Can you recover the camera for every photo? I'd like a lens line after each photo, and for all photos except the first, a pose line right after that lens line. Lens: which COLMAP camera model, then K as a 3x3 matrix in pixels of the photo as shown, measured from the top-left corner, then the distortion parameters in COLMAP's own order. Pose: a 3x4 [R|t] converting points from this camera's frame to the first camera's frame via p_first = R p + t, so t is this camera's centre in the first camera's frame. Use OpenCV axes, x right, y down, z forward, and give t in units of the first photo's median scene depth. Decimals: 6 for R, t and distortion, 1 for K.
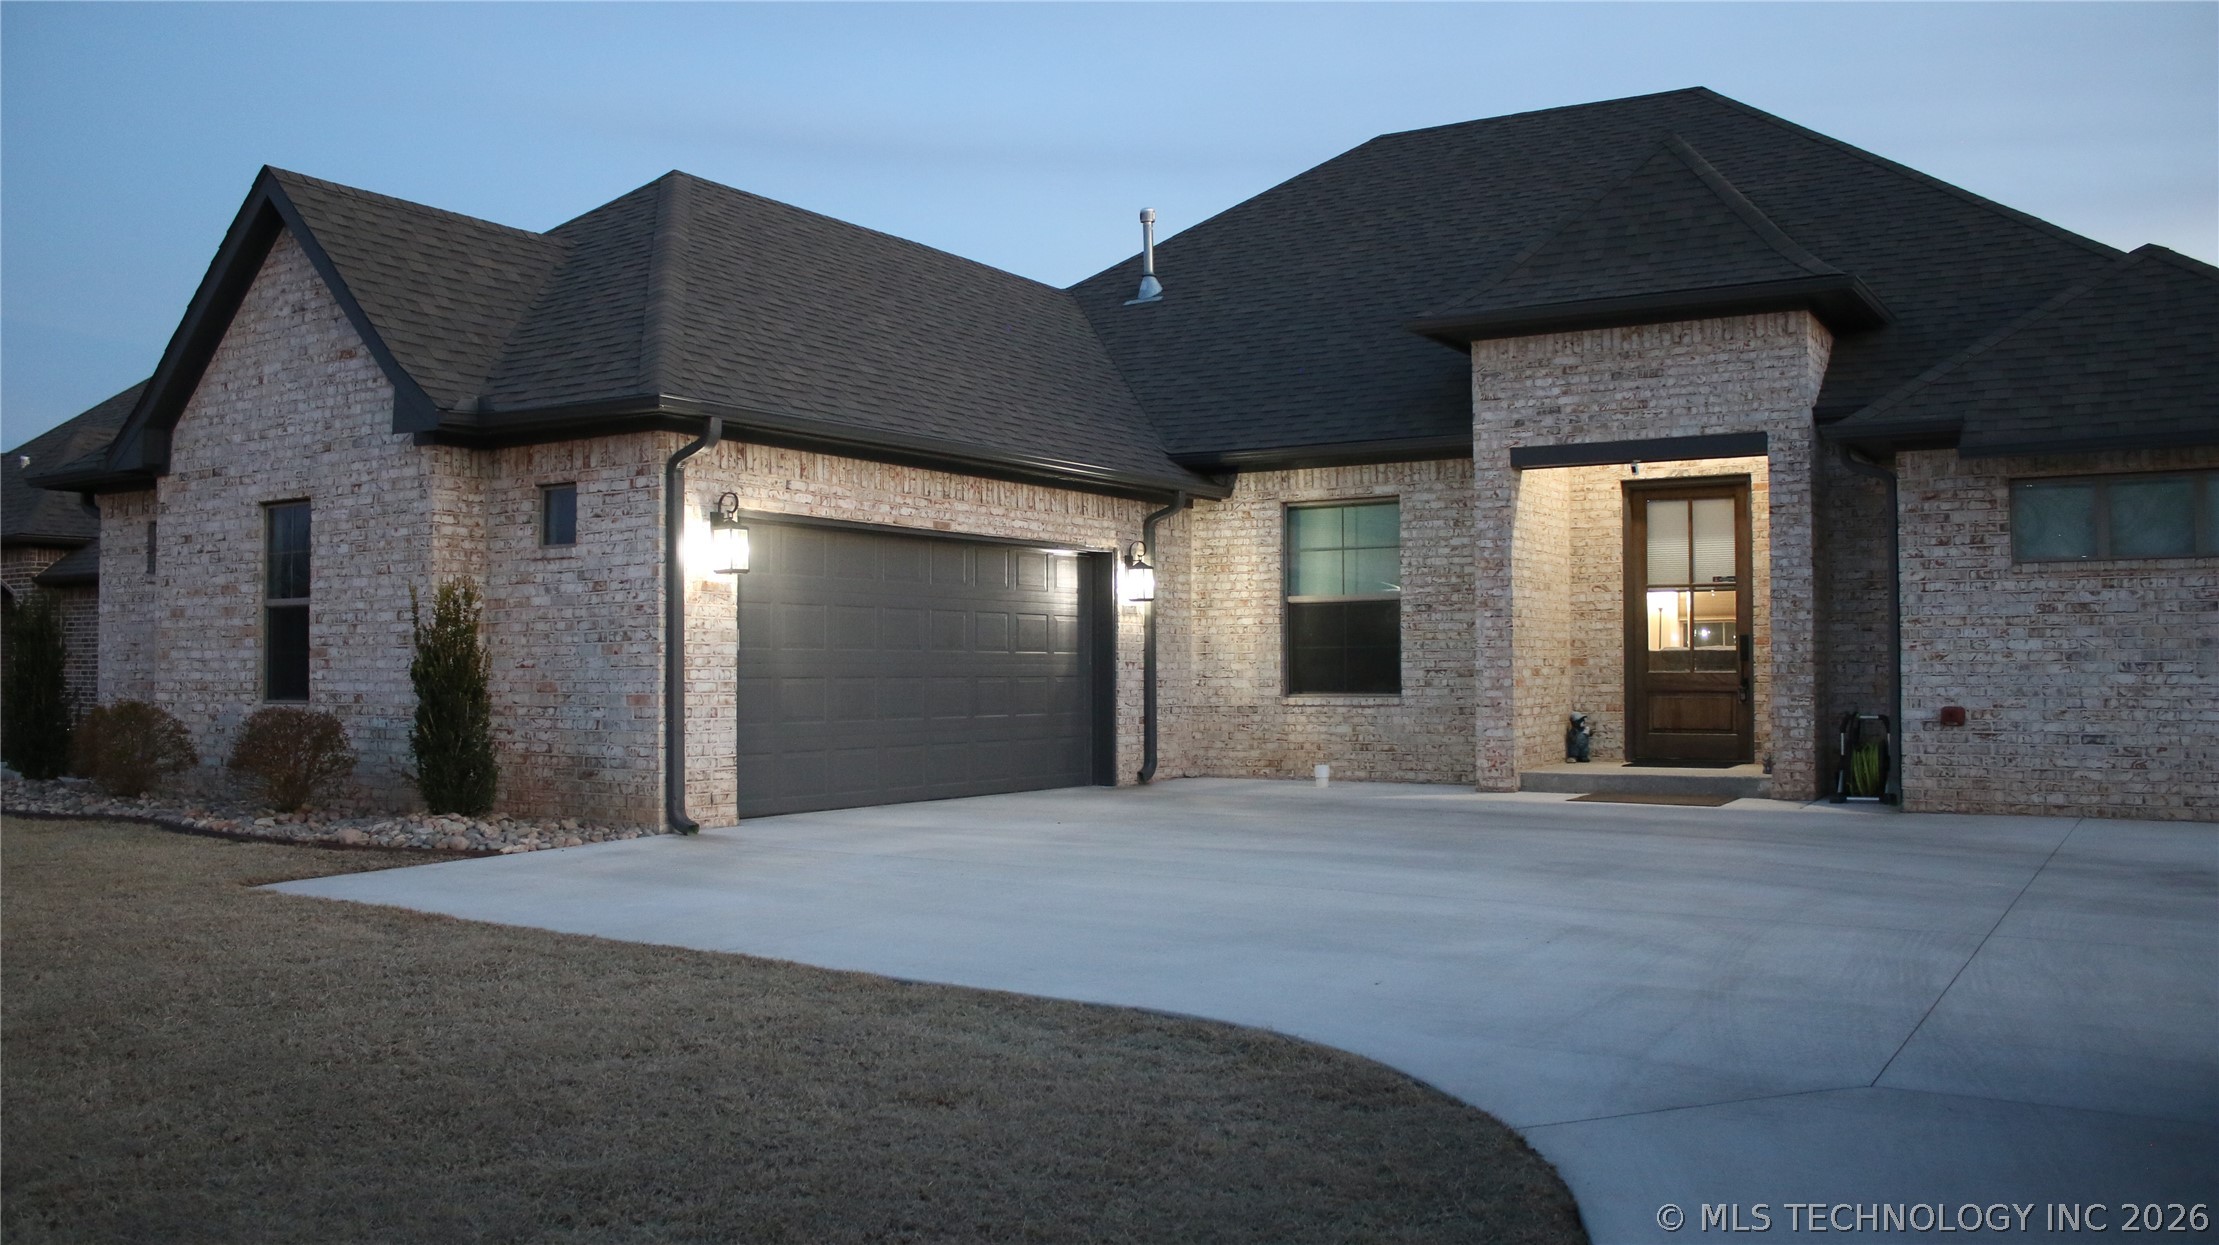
lens RADIAL K [[1855.8, 0, 1103.0], [0, 1855.8, 609.9], [0, 0, 1]] dist [-0.138918, 0.104395]
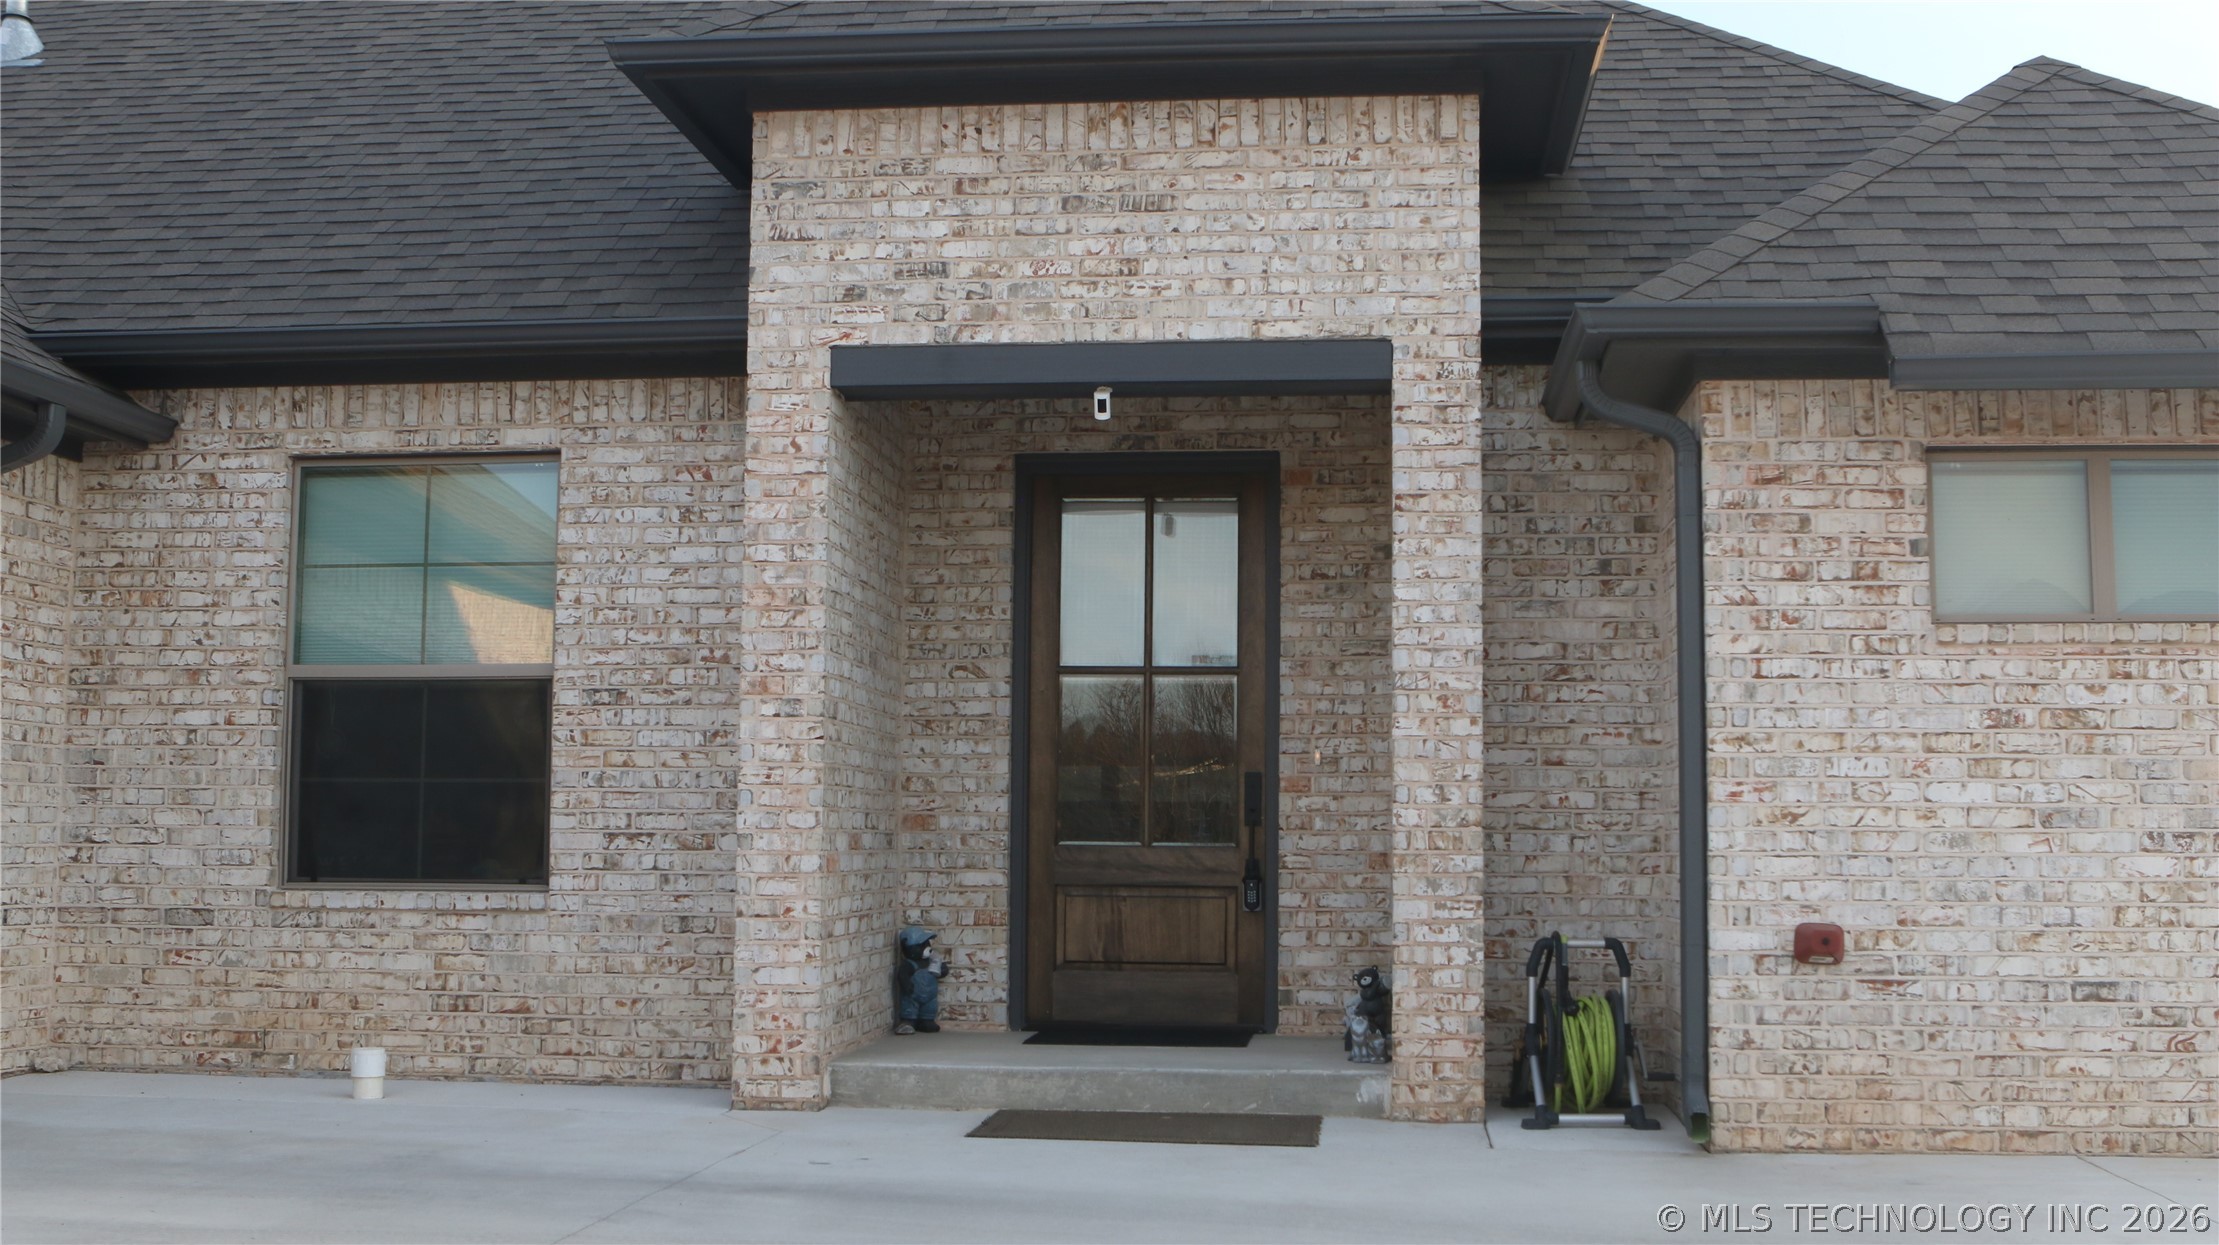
lens RADIAL K [[2298.7, 0, 1064.9], [0, 2298.7, 657.7], [0, 0, 1]] dist [-0.084320, 0.000000]
pose [[0.897006, 0.047789, 0.439427, 0.029782], [-0.025189, 0.998049, -0.057123, 0.021474], [-0.441299, 0.040171, 0.896460, 0.508848]]
